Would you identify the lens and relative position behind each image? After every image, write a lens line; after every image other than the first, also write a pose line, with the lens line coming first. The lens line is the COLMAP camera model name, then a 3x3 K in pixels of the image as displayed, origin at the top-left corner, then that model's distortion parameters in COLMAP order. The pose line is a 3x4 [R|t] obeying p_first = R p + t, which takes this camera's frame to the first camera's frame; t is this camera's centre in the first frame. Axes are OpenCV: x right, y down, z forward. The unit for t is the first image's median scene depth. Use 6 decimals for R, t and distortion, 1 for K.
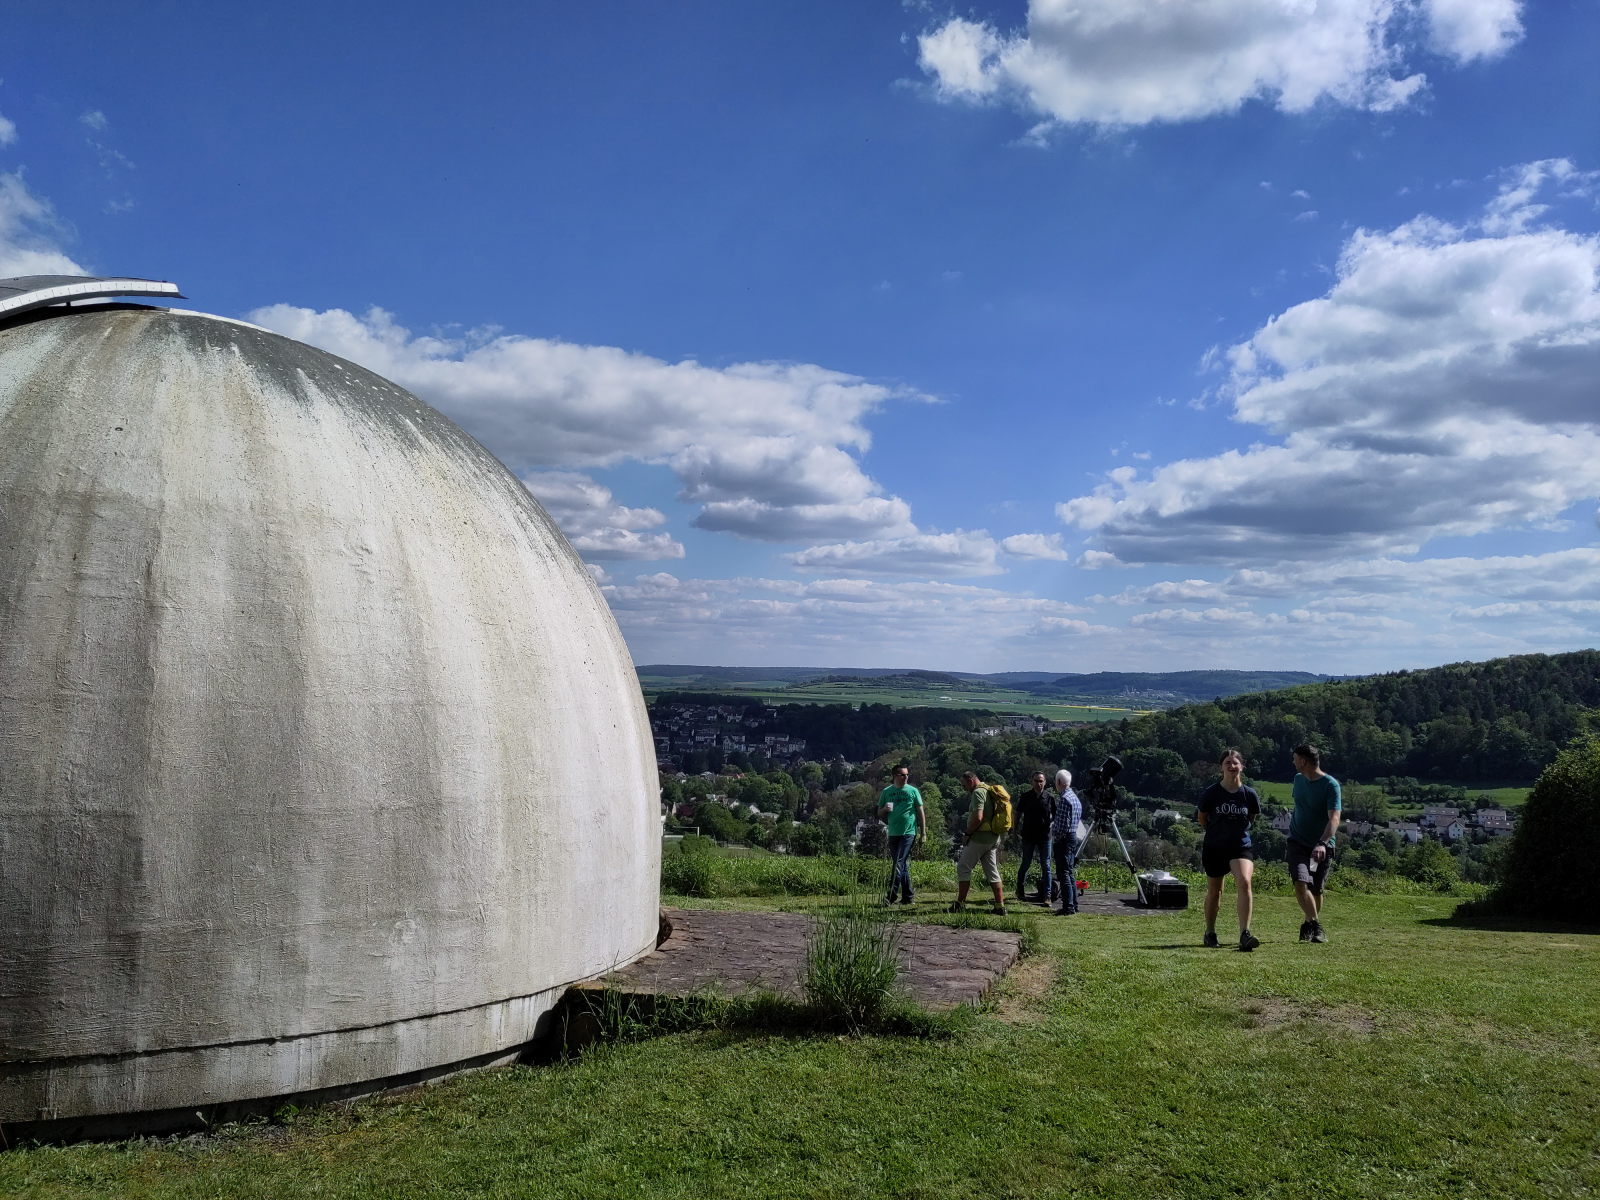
lens RADIAL K [[1432.4, 0, 794.7], [0, 1432.4, 607.9], [0, 0, 1]] dist [0.067724, -0.062507]
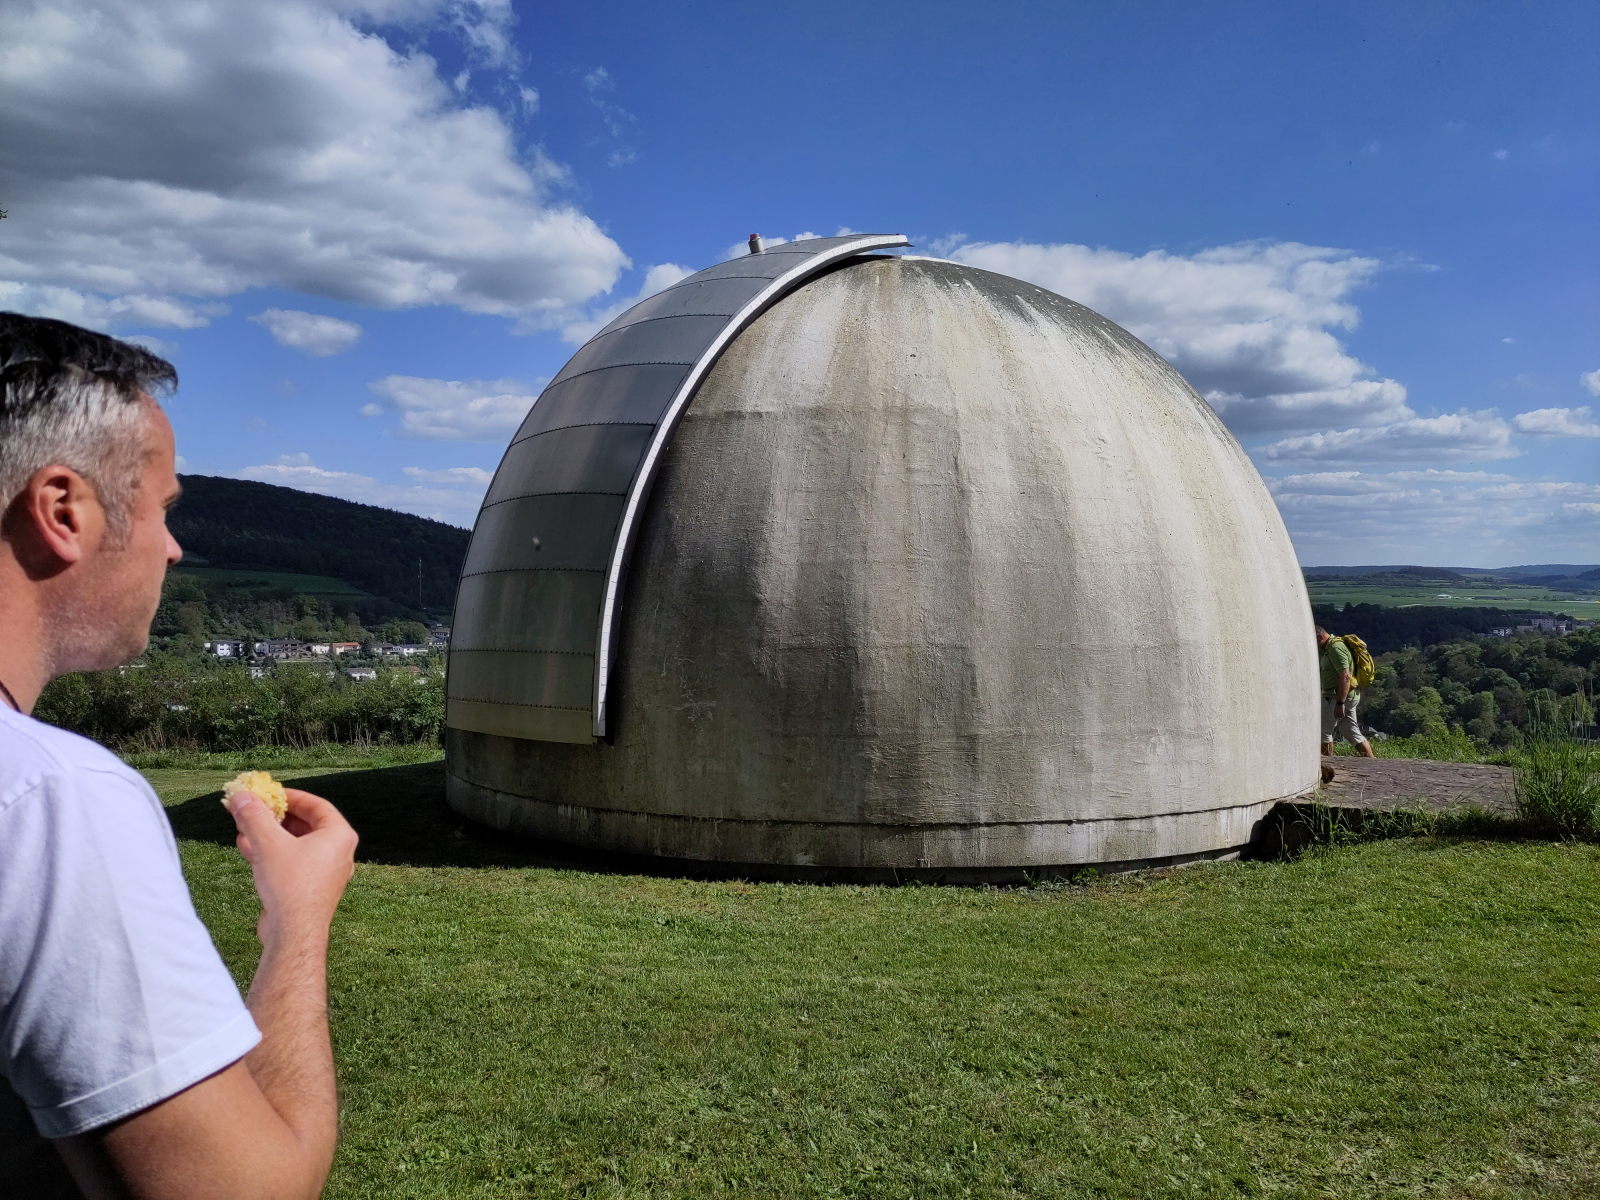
lens RADIAL K [[1432.4, 0, 794.7], [0, 1432.4, 607.9], [0, 0, 1]] dist [0.067724, -0.062507]
pose [[0.950870, -0.017821, -0.309077, -0.133418], [0.037785, 0.997559, 0.058728, 0.015834], [0.307275, -0.067521, 0.949222, -0.193612]]
